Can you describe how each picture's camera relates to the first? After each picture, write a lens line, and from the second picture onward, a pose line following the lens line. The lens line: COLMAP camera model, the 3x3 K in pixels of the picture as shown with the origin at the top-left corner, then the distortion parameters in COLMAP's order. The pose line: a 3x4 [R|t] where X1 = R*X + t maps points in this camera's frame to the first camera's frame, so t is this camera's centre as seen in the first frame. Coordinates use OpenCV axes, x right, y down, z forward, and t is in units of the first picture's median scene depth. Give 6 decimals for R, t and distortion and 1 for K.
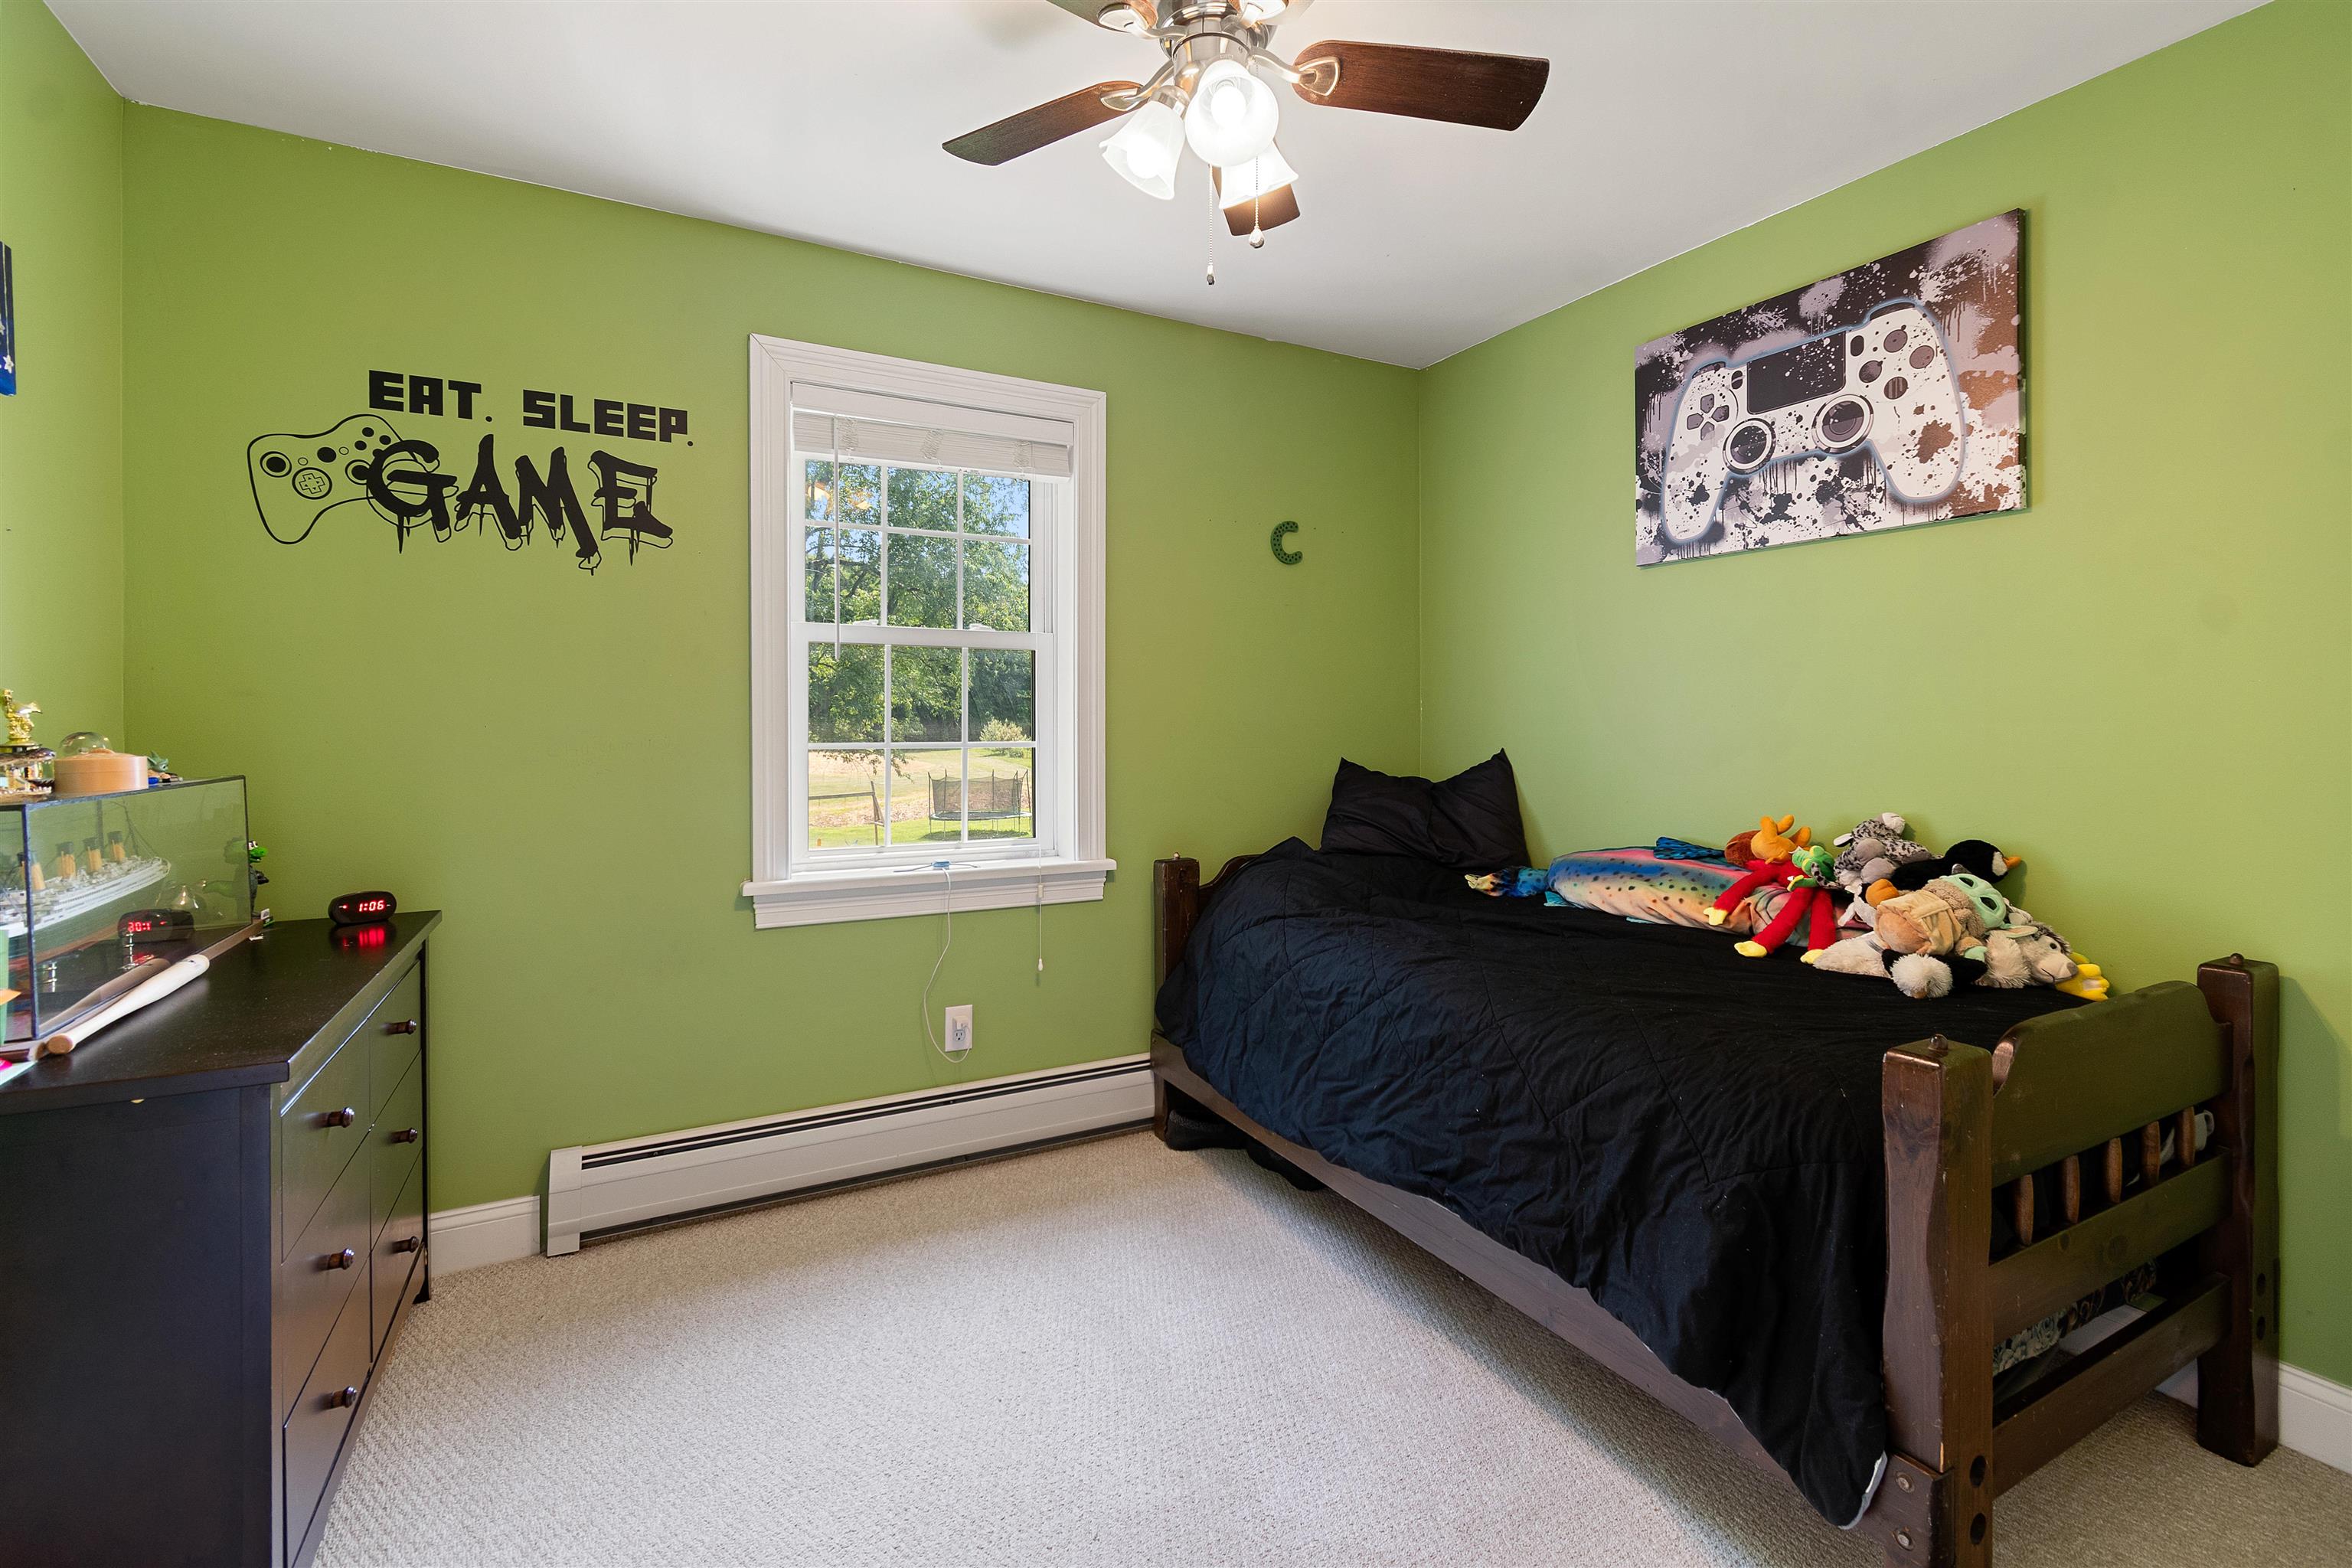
lens RADIAL K [[1063.0, 0, 1273.0], [0, 1063.0, 763.0], [0, 0, 1]] dist [0.001377, -0.000909]
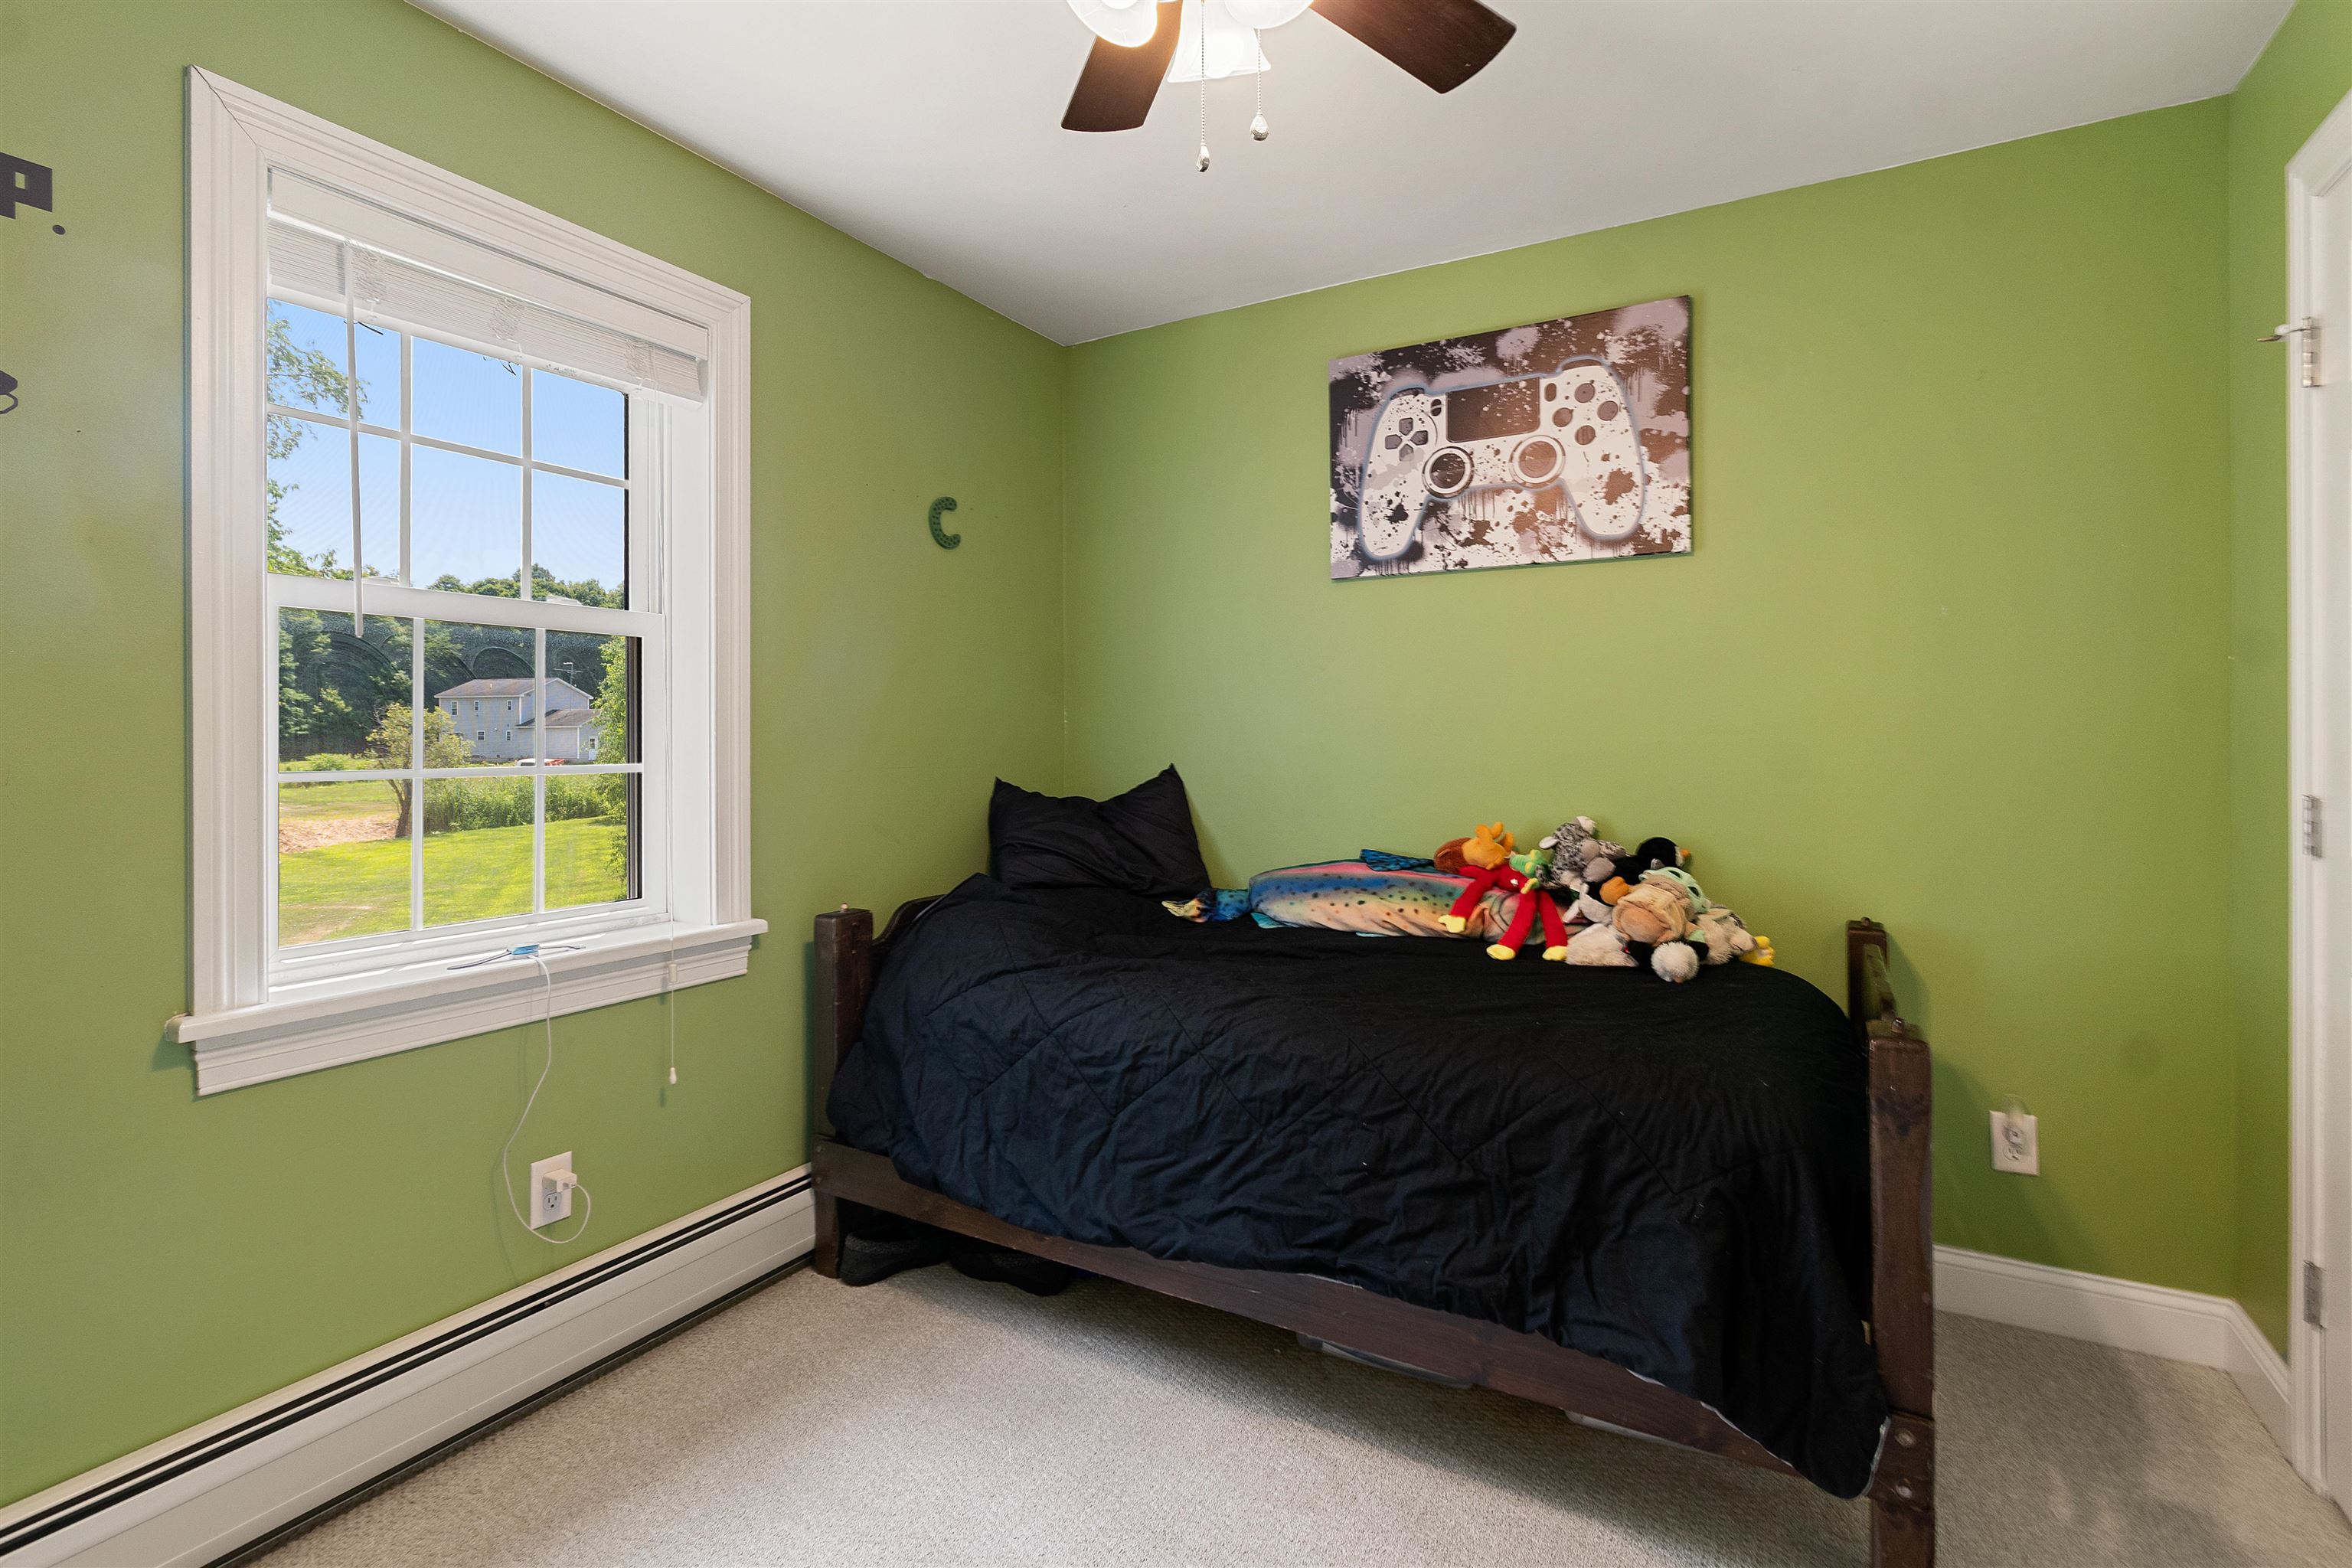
lens RADIAL K [[1063.0, 0, 1174.7], [0, 1063.0, 763.7], [0, 0, 1]] dist [0.001377, -0.000909]
pose [[0.864405, -0.015001, 0.502573, -0.320167], [0.021920, 0.999729, -0.007860, -0.008092], [-0.502319, 0.017811, 0.864499, 0.235871]]
